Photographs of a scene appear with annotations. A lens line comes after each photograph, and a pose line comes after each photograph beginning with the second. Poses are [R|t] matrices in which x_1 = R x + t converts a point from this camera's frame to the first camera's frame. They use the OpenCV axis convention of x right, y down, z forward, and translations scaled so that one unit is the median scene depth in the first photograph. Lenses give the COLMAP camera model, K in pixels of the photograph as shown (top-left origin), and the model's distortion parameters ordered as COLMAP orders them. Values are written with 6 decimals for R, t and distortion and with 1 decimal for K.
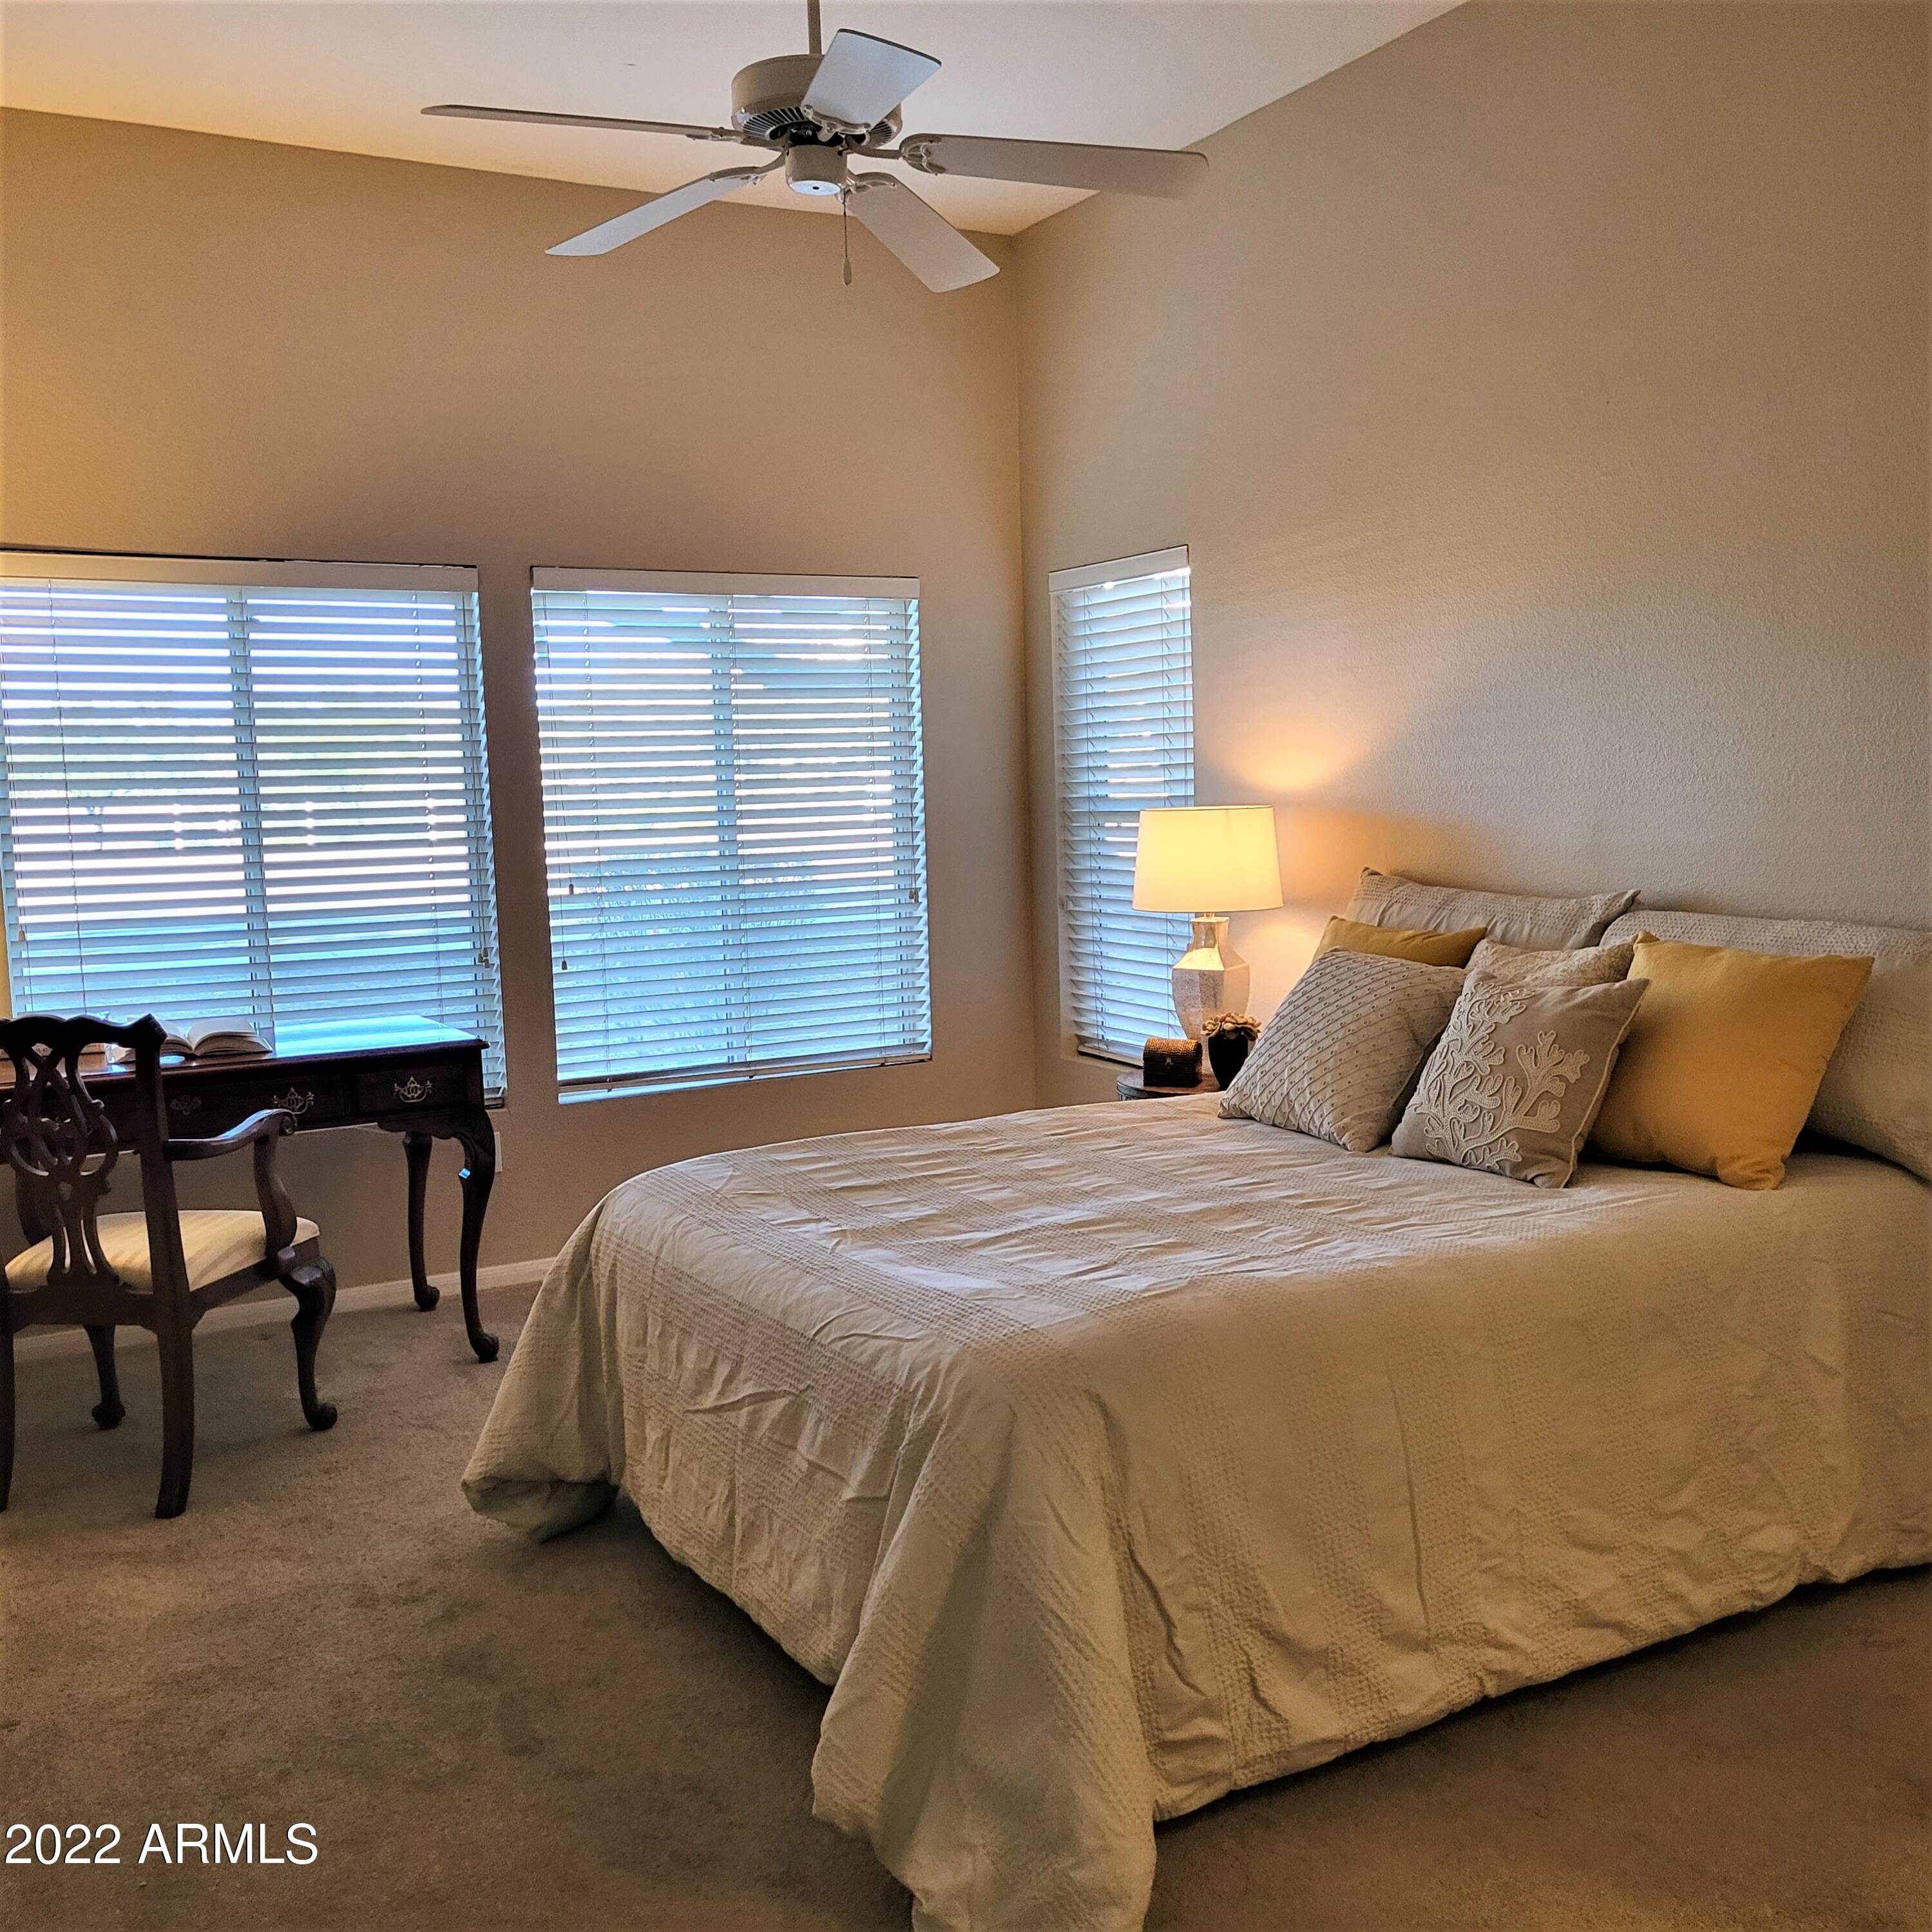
lens RADIAL K [[1940.5, 0, 977.6], [0, 1940.5, 961.5], [0, 0, 1]] dist [0.036250, 0.000000]
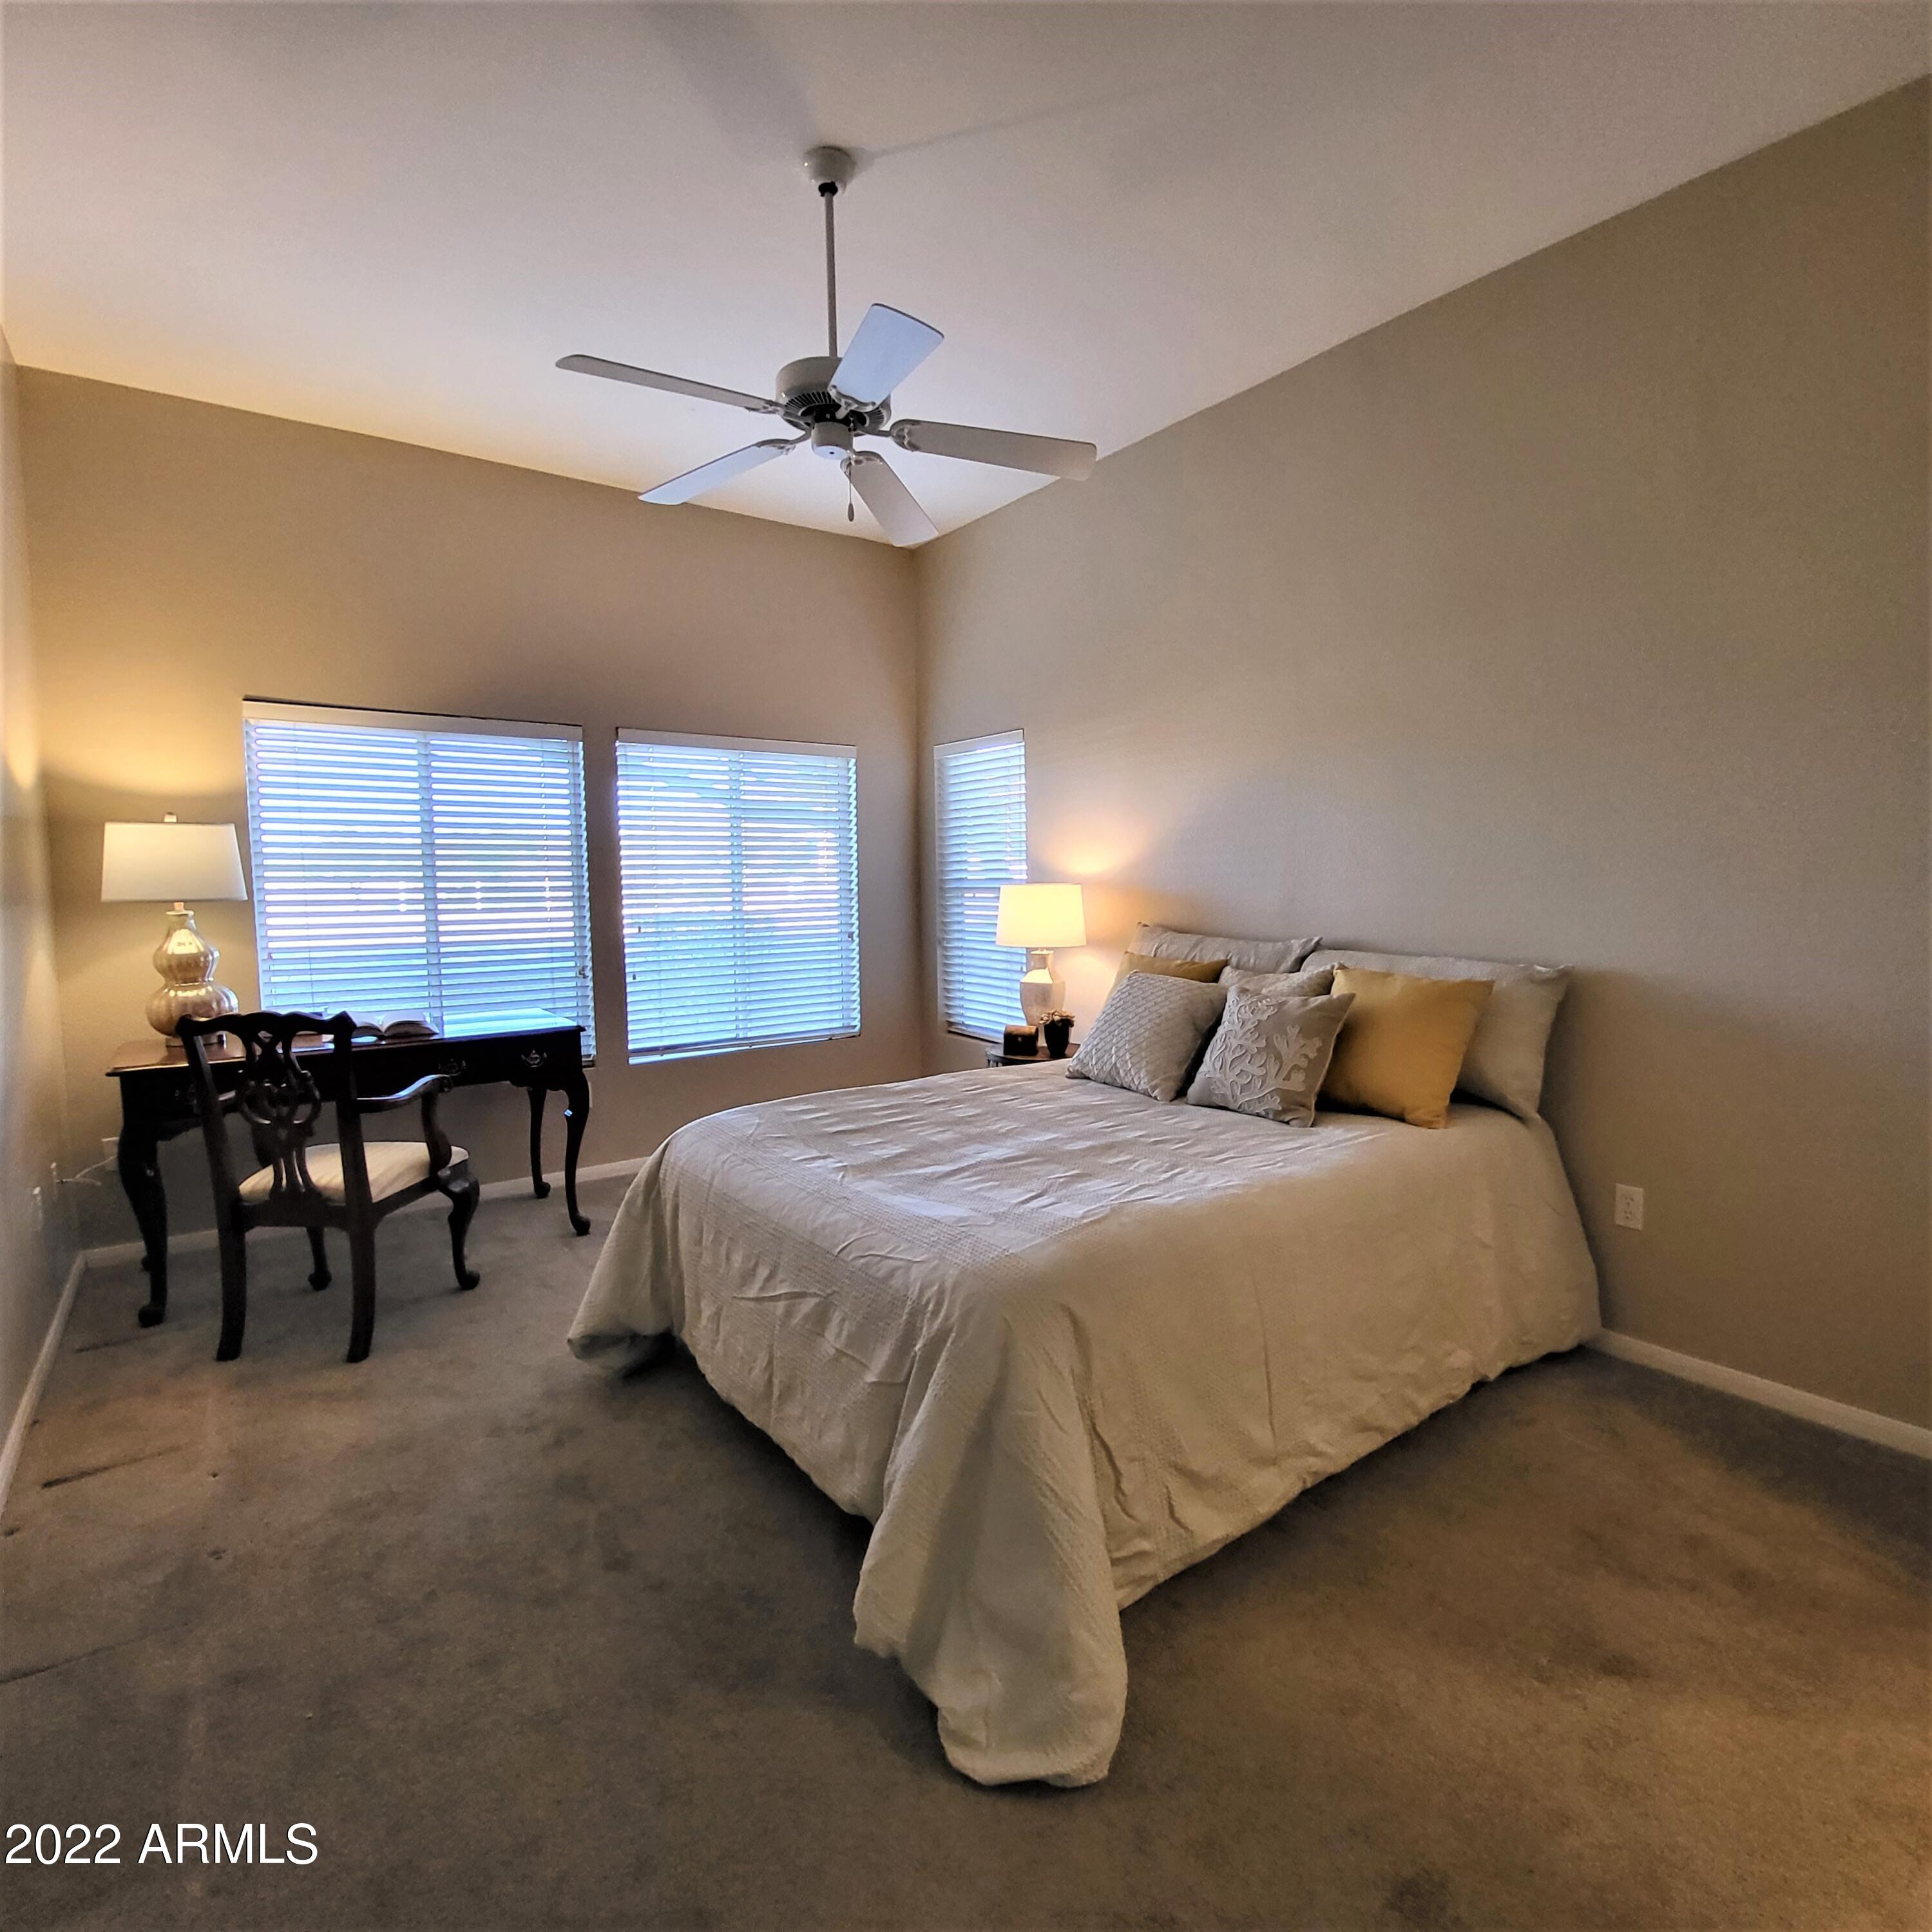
lens RADIAL K [[1011.7, 0, 975.6], [0, 1011.7, 958.1], [0, 0, 1]] dist [-0.007698, -0.007385]
pose [[0.991657, 0.009562, 0.128548, -0.068553], [-0.007444, 0.999829, -0.016947, -0.003027], [-0.128688, 0.015849, 0.991558, 0.234801]]
